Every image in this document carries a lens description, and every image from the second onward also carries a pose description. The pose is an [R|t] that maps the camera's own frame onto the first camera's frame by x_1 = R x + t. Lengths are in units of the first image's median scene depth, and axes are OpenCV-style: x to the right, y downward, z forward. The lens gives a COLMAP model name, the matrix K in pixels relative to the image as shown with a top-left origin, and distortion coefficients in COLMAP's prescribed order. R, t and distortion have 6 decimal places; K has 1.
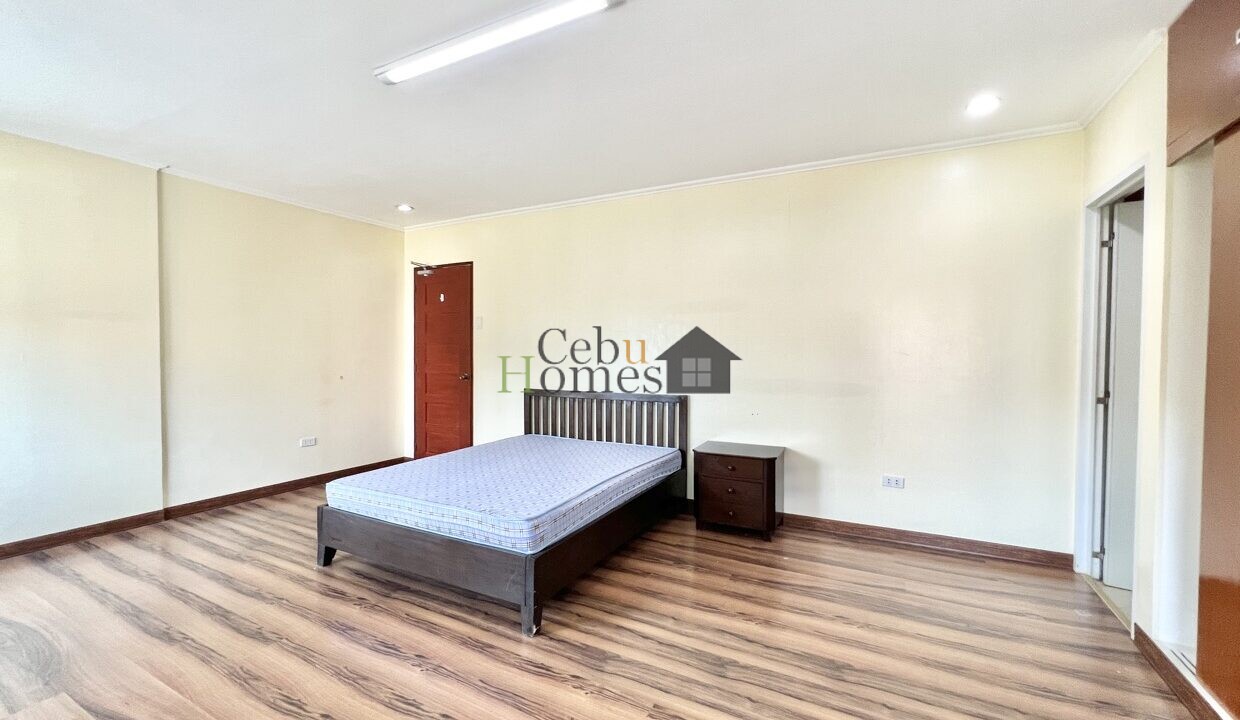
lens RADIAL K [[493.3, 0, 620.0], [0, 493.3, 360.0], [0, 0, 1]] dist [-0.001269, -0.000296]
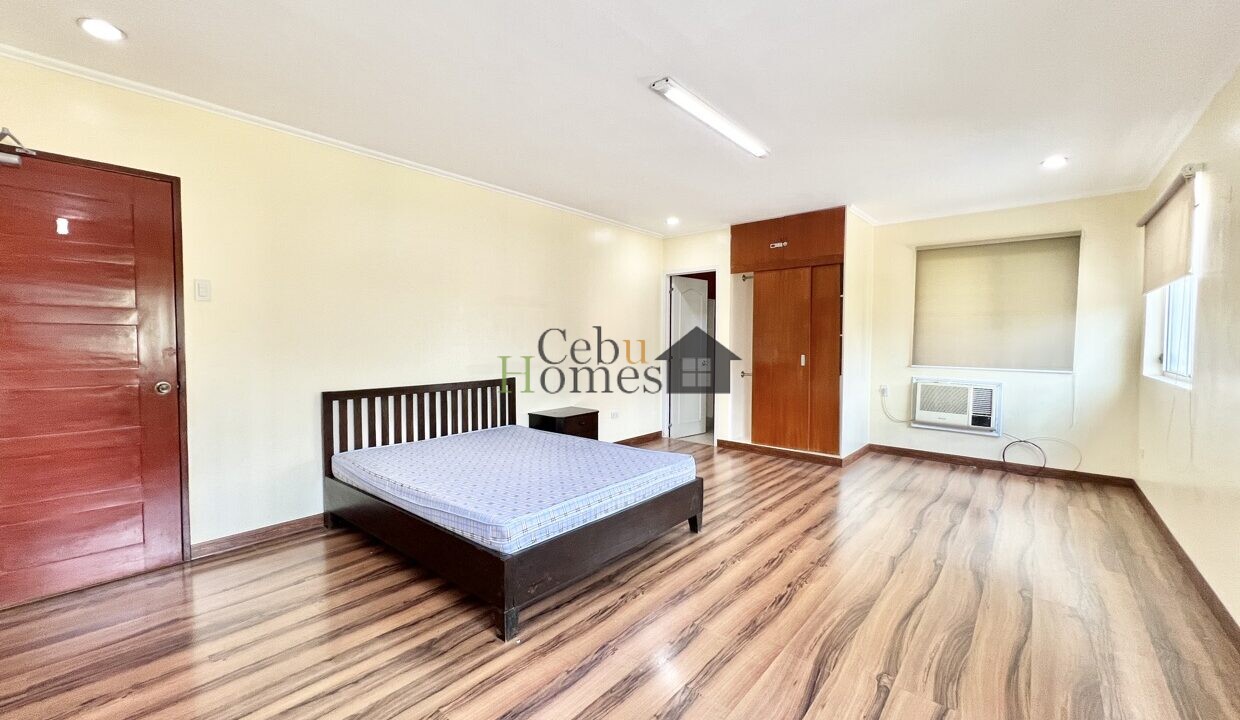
lens RADIAL K [[496.6, 0, 620.9], [0, 496.6, 322.9], [0, 0, 1]] dist [-0.000653, -0.000454]
pose [[0.215505, 0.030534, 0.976025, -1.320561], [0.017553, 0.999228, -0.035136, -0.010882], [-0.976345, 0.024704, 0.214803, 0.699432]]
